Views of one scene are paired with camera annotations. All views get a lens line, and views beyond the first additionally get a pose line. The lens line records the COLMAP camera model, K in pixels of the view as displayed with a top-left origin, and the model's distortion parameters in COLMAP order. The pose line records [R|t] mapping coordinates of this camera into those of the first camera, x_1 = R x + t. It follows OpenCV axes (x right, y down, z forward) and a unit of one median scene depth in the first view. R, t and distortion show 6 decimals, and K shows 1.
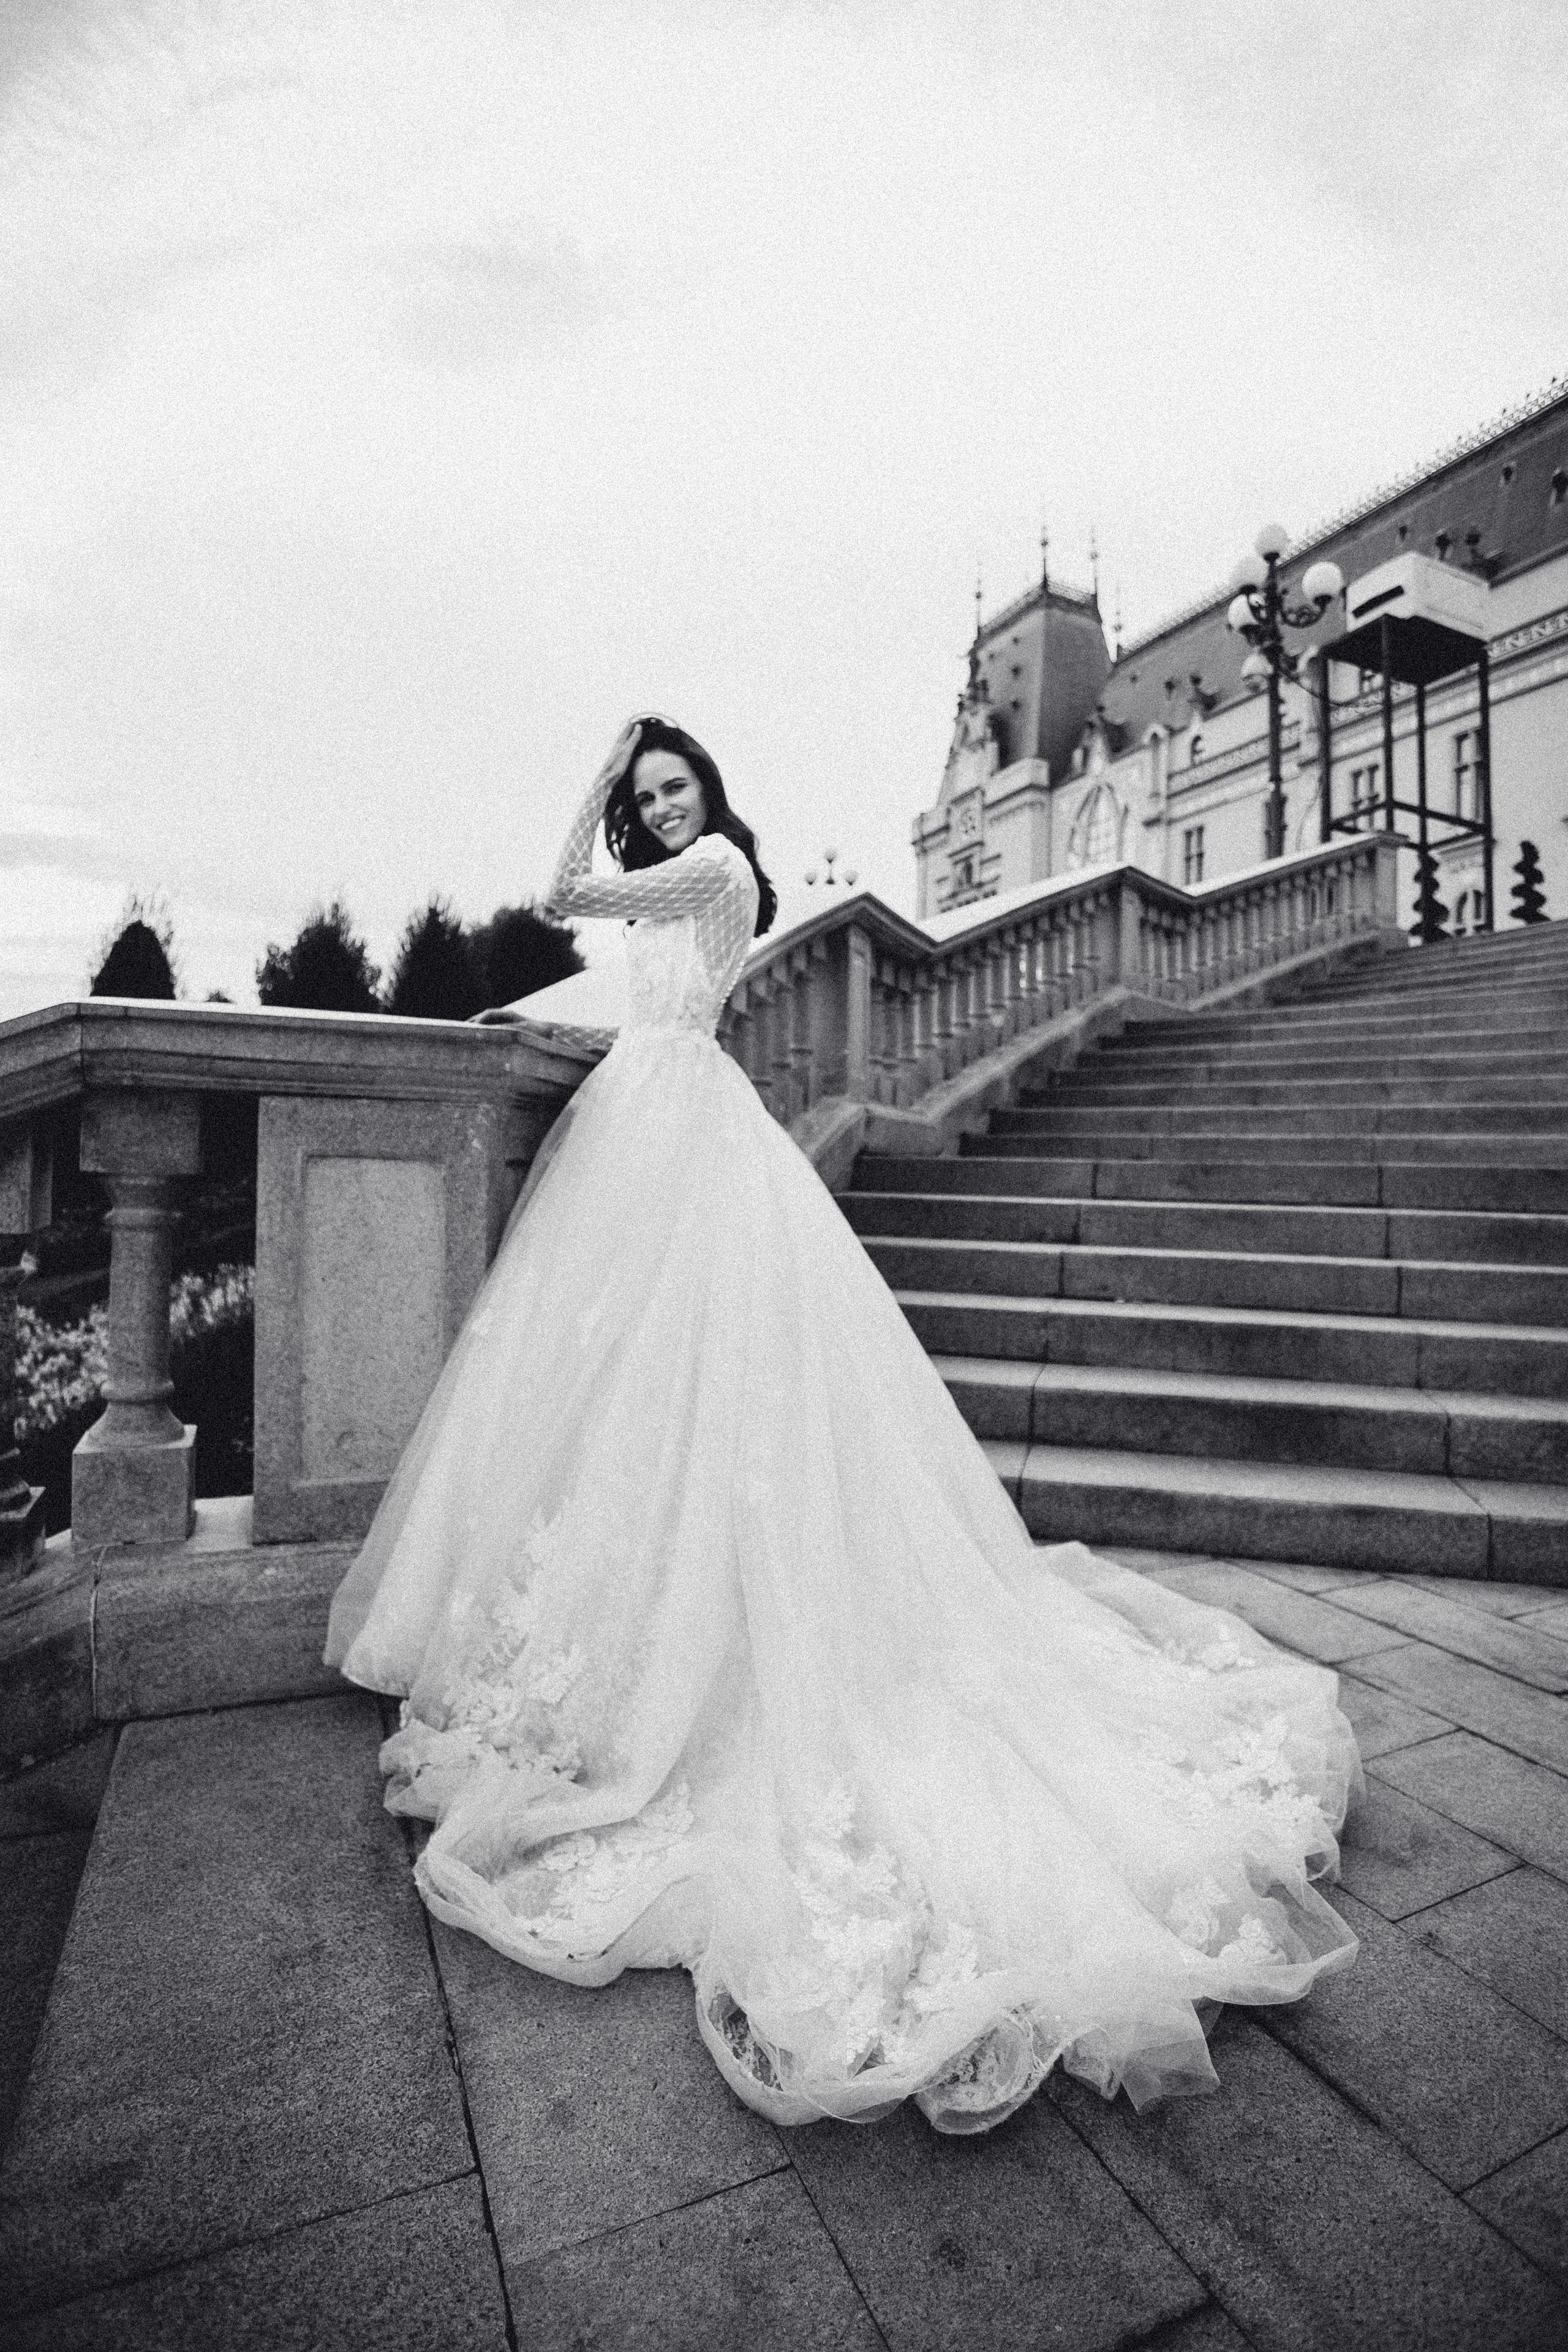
lens RADIAL K [[1138.9, 0, 792.0], [0, 1138.9, 1121.8], [0, 0, 1]] dist [-0.047728, 0.009334]
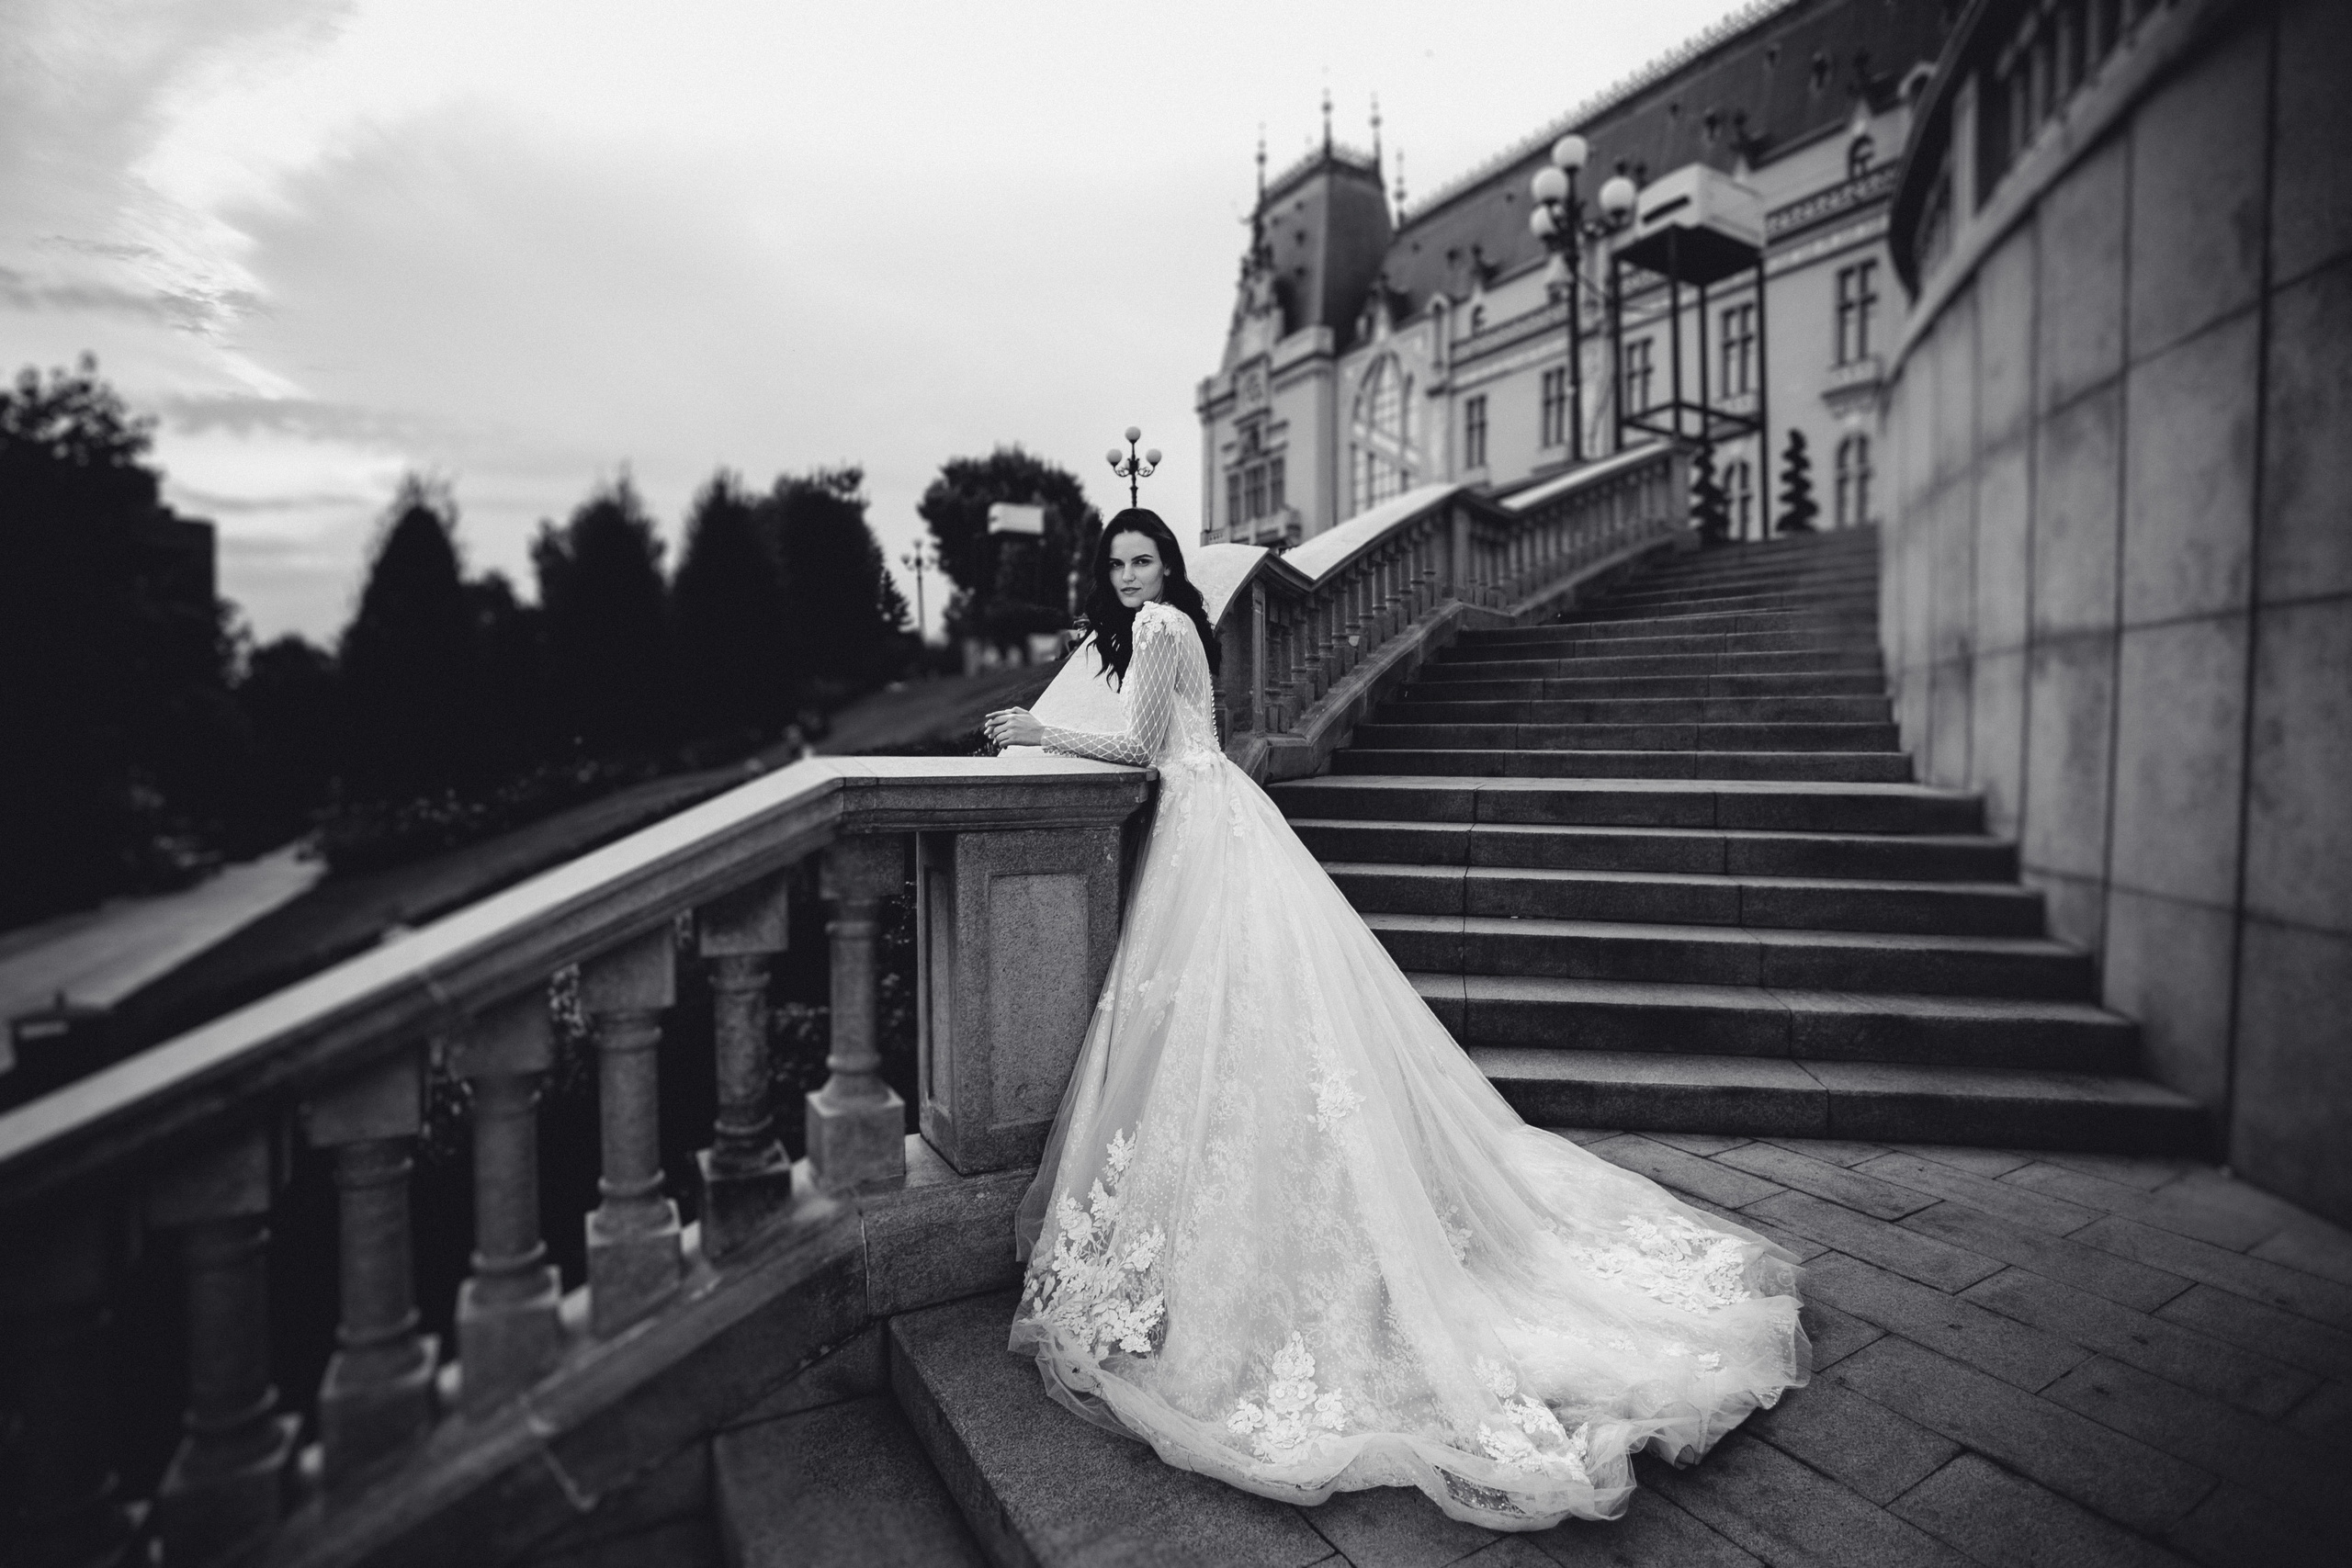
lens RADIAL K [[1138.8, 0, 1194.3], [0, 1138.8, 737.4], [0, 0, 1]] dist [-0.047728, 0.009334]
pose [[0.994986, -0.021936, 0.097576, -0.168114], [0.017835, 0.998929, 0.042705, -0.094100], [-0.098409, -0.040750, 0.994311, -0.160144]]
